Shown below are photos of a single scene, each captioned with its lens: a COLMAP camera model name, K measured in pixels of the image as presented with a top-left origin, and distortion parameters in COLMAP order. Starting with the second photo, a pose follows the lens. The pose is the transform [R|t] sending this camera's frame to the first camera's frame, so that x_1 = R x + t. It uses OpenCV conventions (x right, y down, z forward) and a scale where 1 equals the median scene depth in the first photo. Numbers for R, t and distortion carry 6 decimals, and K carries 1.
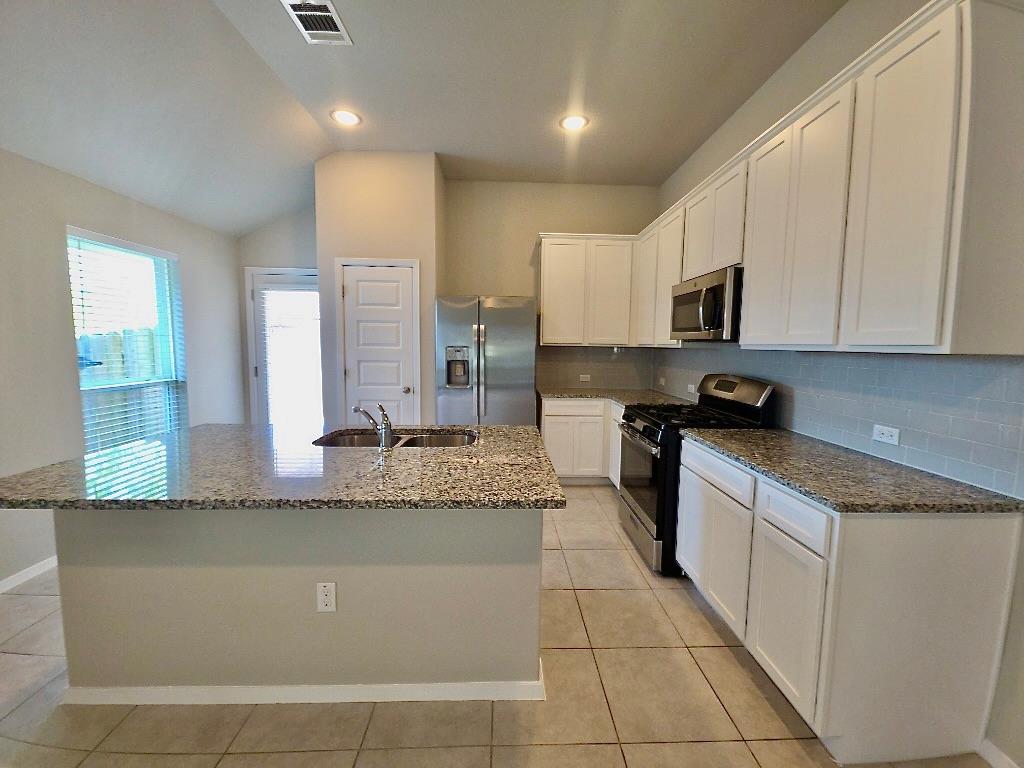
lens RADIAL K [[408.4, 0, 521.8], [0, 408.4, 383.0], [0, 0, 1]] dist [0.002508, -0.002833]
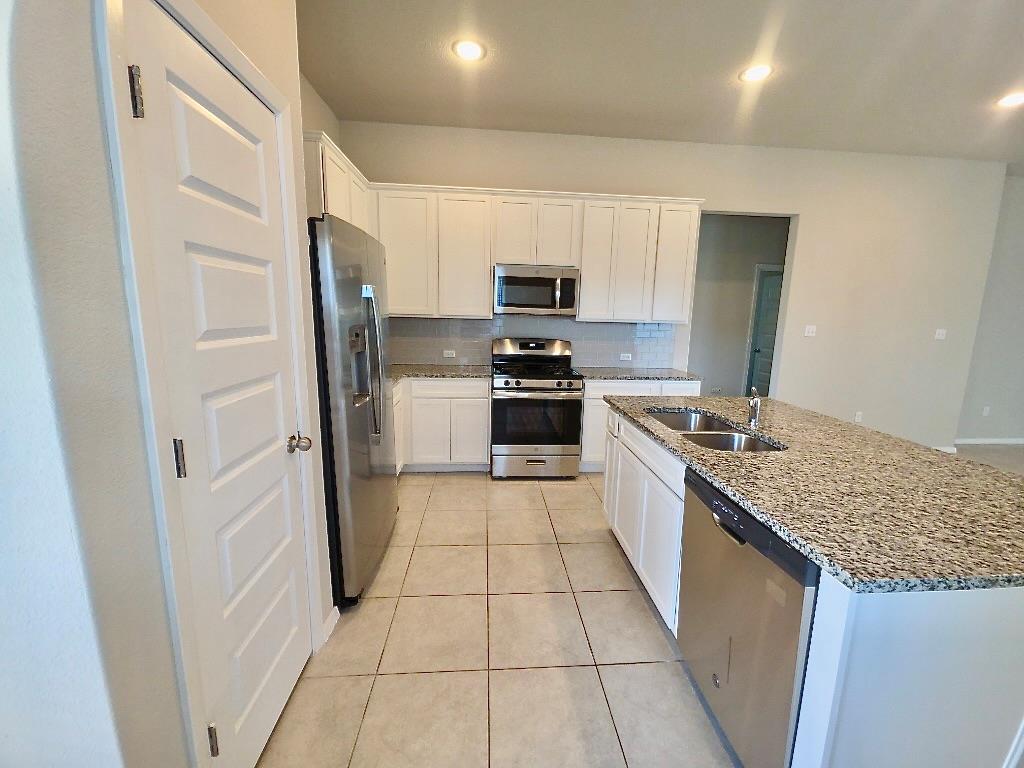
lens RADIAL K [[408.4, 0, 517.8], [0, 408.4, 378.2], [0, 0, 1]] dist [0.002508, -0.002833]
pose [[-0.029408, -0.172733, 0.984530, -0.677236], [0.066163, 0.982459, 0.174346, -0.099153], [-0.997375, 0.070266, -0.017464, 0.801274]]
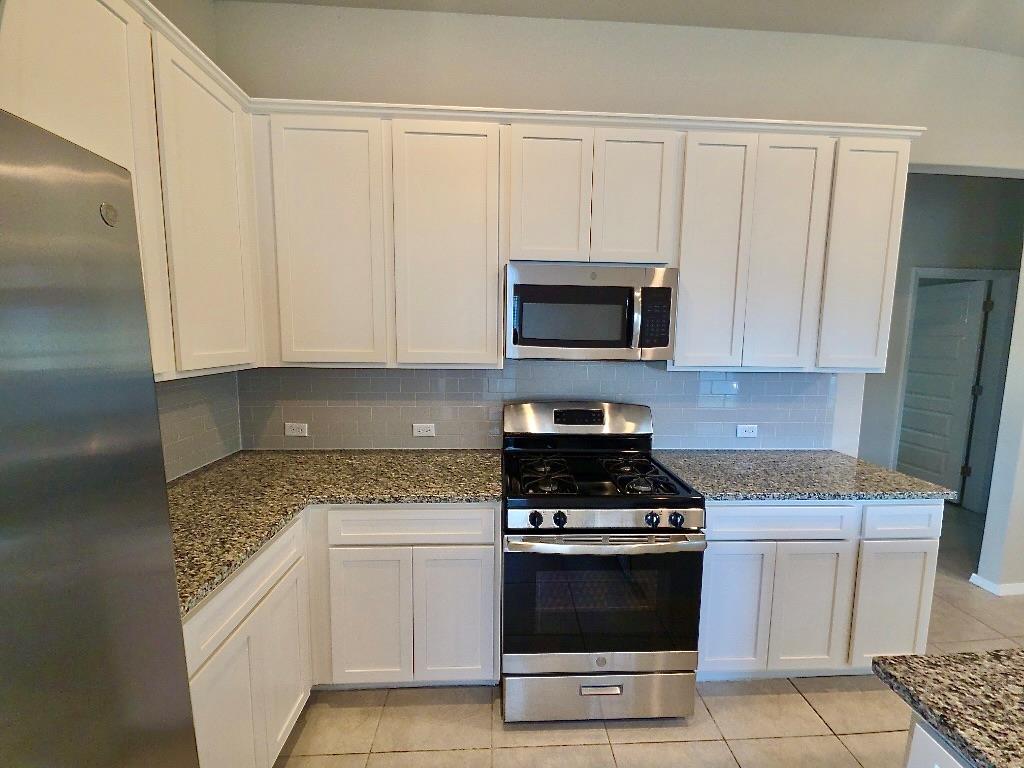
lens RADIAL K [[408.4, 0, 516.4], [0, 408.4, 380.3], [0, 0, 1]] dist [0.002508, -0.002833]
pose [[-0.002405, -0.124143, 0.992261, -0.174355], [0.077756, 0.989237, 0.123953, -0.119331], [-0.996970, 0.077452, 0.007273, 0.815815]]
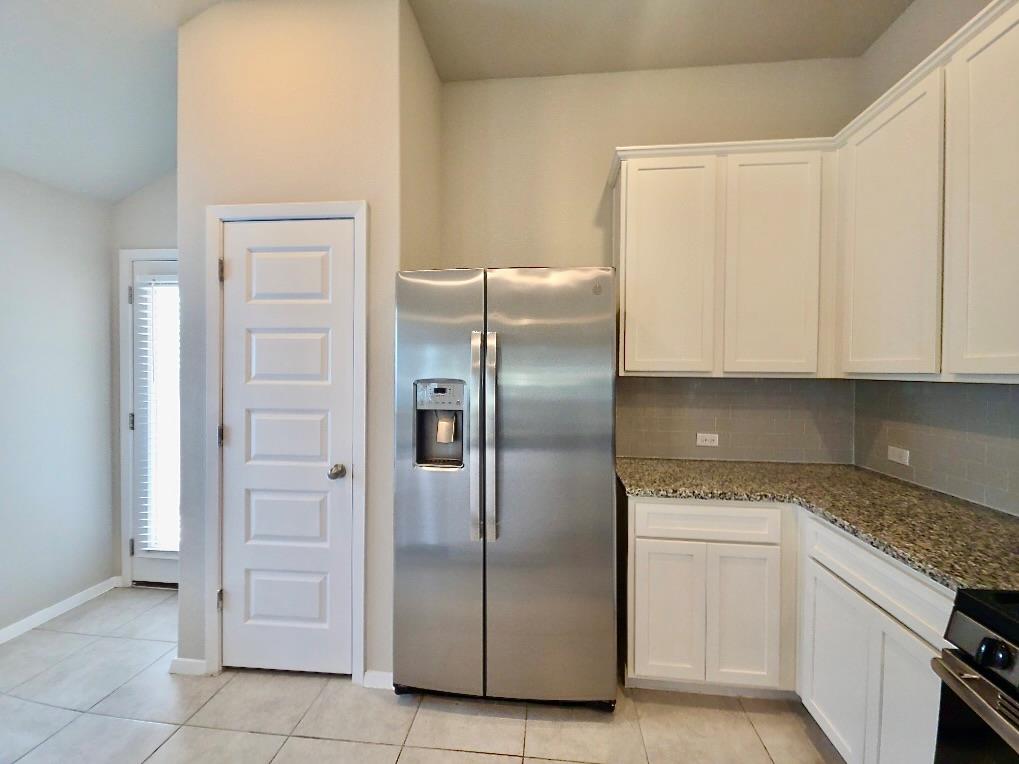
lens RADIAL K [[406.4, 0, 509.1], [0, 406.4, 378.7], [0, 0, 1]] dist [0.002508, -0.002833]
pose [[0.989923, -0.003313, -0.141570, -0.017358], [-0.005757, 0.997958, -0.063607, -0.062916], [0.141492, 0.063781, 0.987883, 0.556587]]
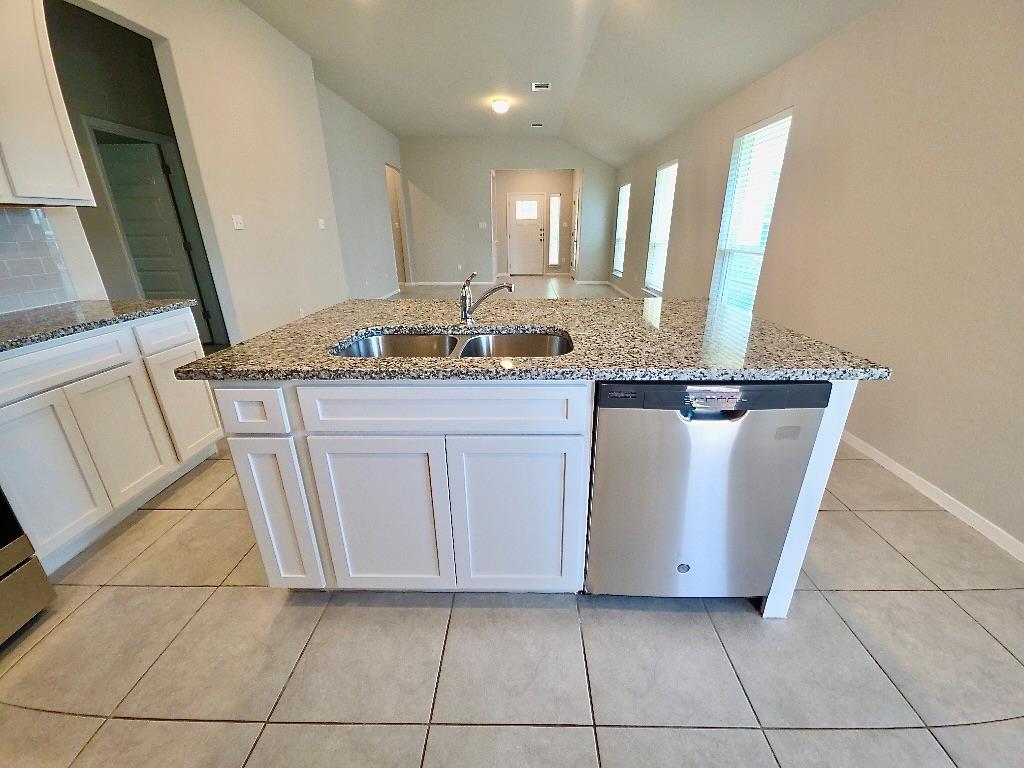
lens RADIAL K [[408.4, 0, 519.6], [0, 408.4, 377.4], [0, 0, 1]] dist [0.002508, -0.002833]
pose [[-0.998207, -0.028023, 0.052896, -0.240093], [-0.002701, 0.903838, 0.427867, -0.053133], [-0.059799, 0.426957, -0.902293, 0.890892]]
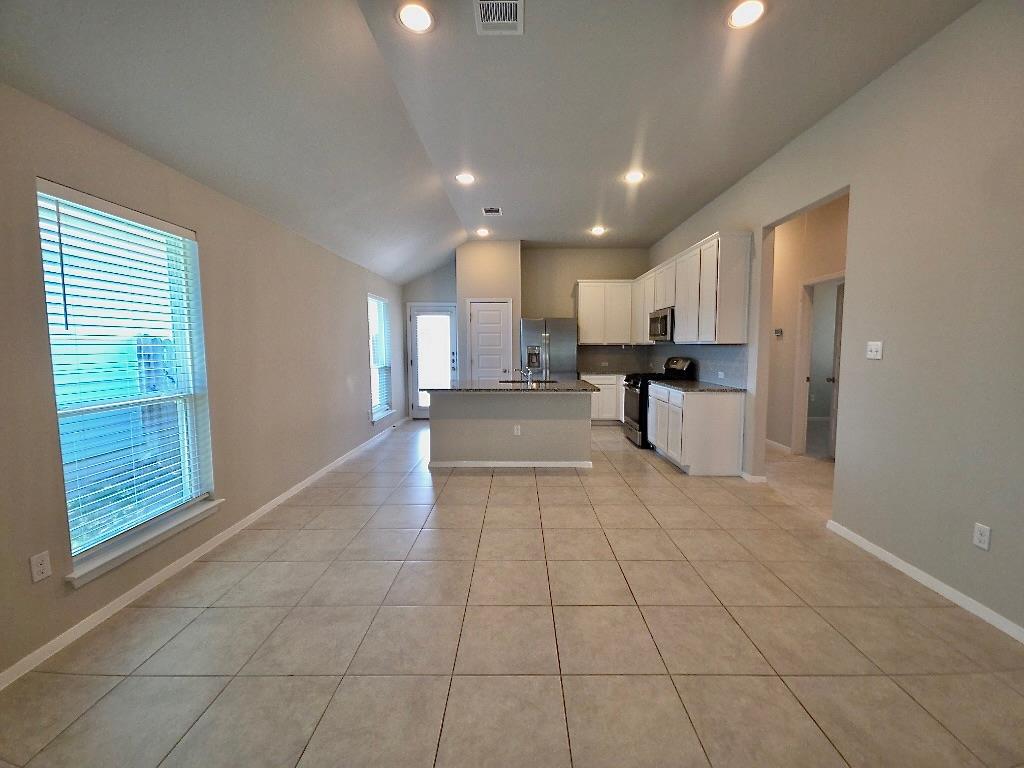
lens RADIAL K [[408.4, 0, 520.5], [0, 408.4, 384.1], [0, 0, 1]] dist [0.002508, -0.002833]
pose [[0.998764, -0.012207, -0.048190, -0.129060], [0.012108, 0.999924, -0.002357, 0.082276], [0.048215, 0.001770, 0.998835, -0.797735]]
